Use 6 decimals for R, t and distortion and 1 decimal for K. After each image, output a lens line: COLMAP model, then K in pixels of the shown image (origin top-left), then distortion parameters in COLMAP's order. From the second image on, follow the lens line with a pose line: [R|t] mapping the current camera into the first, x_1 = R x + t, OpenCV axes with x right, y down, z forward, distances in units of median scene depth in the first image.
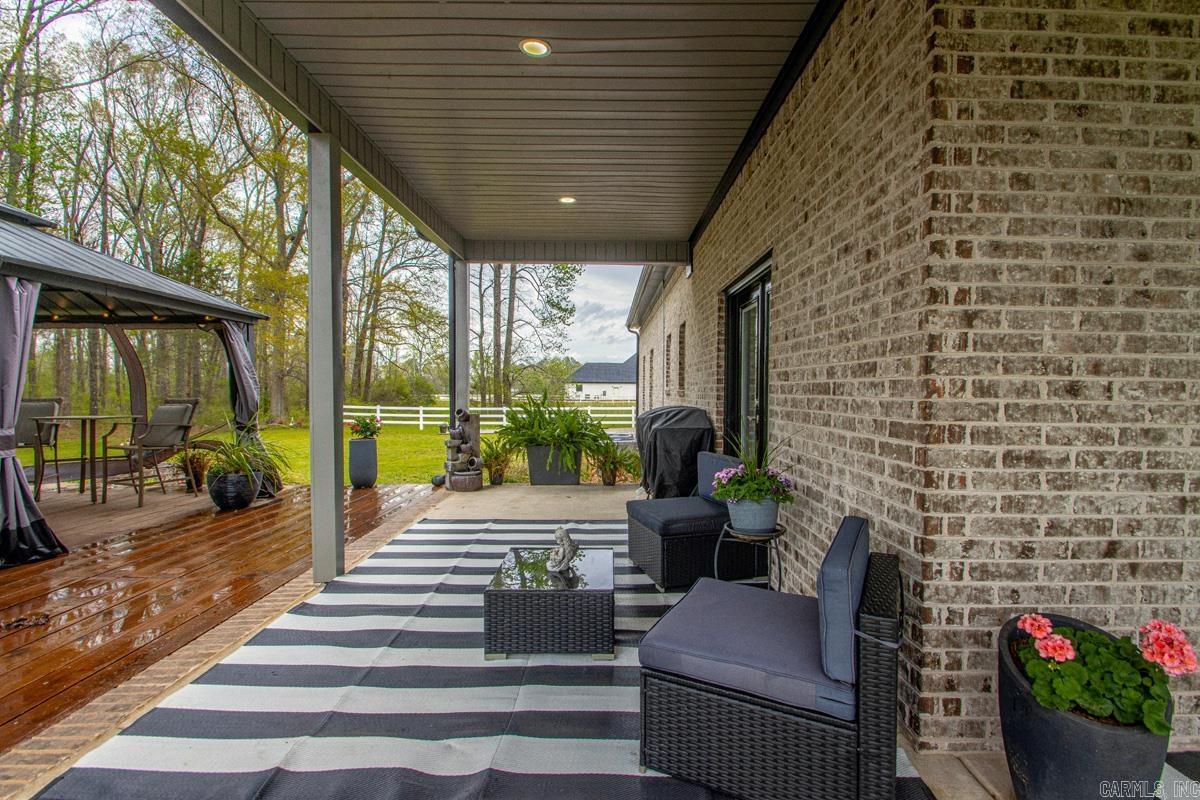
lens RADIAL K [[560.0, 0, 607.4], [0, 560.0, 402.9], [0, 0, 1]] dist [0.015826, -0.017103]
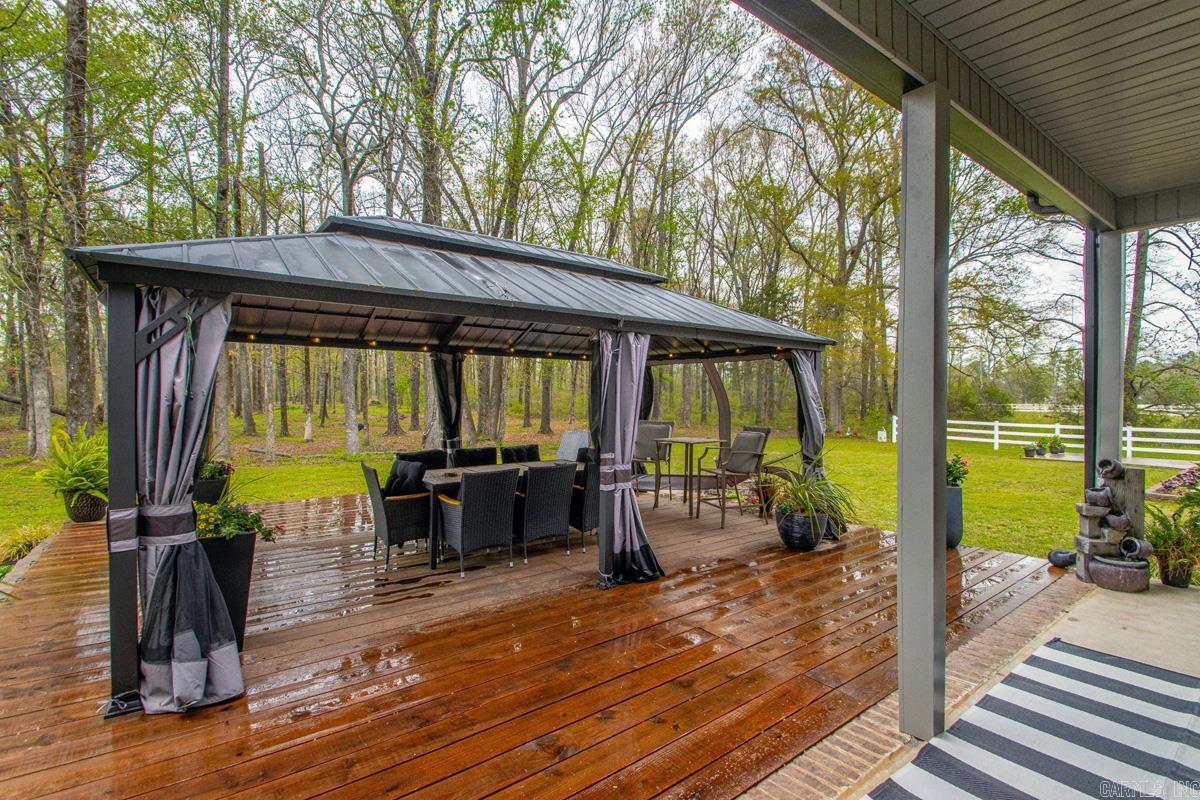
lens RADIAL K [[560.0, 0, 607.4], [0, 560.0, 402.9], [0, 0, 1]] dist [0.015826, -0.017103]
pose [[0.609231, 0.008855, -0.792943, -0.100932], [-0.017684, 0.999841, -0.002421, -0.043376], [0.792795, 0.015497, 0.609291, 0.145234]]
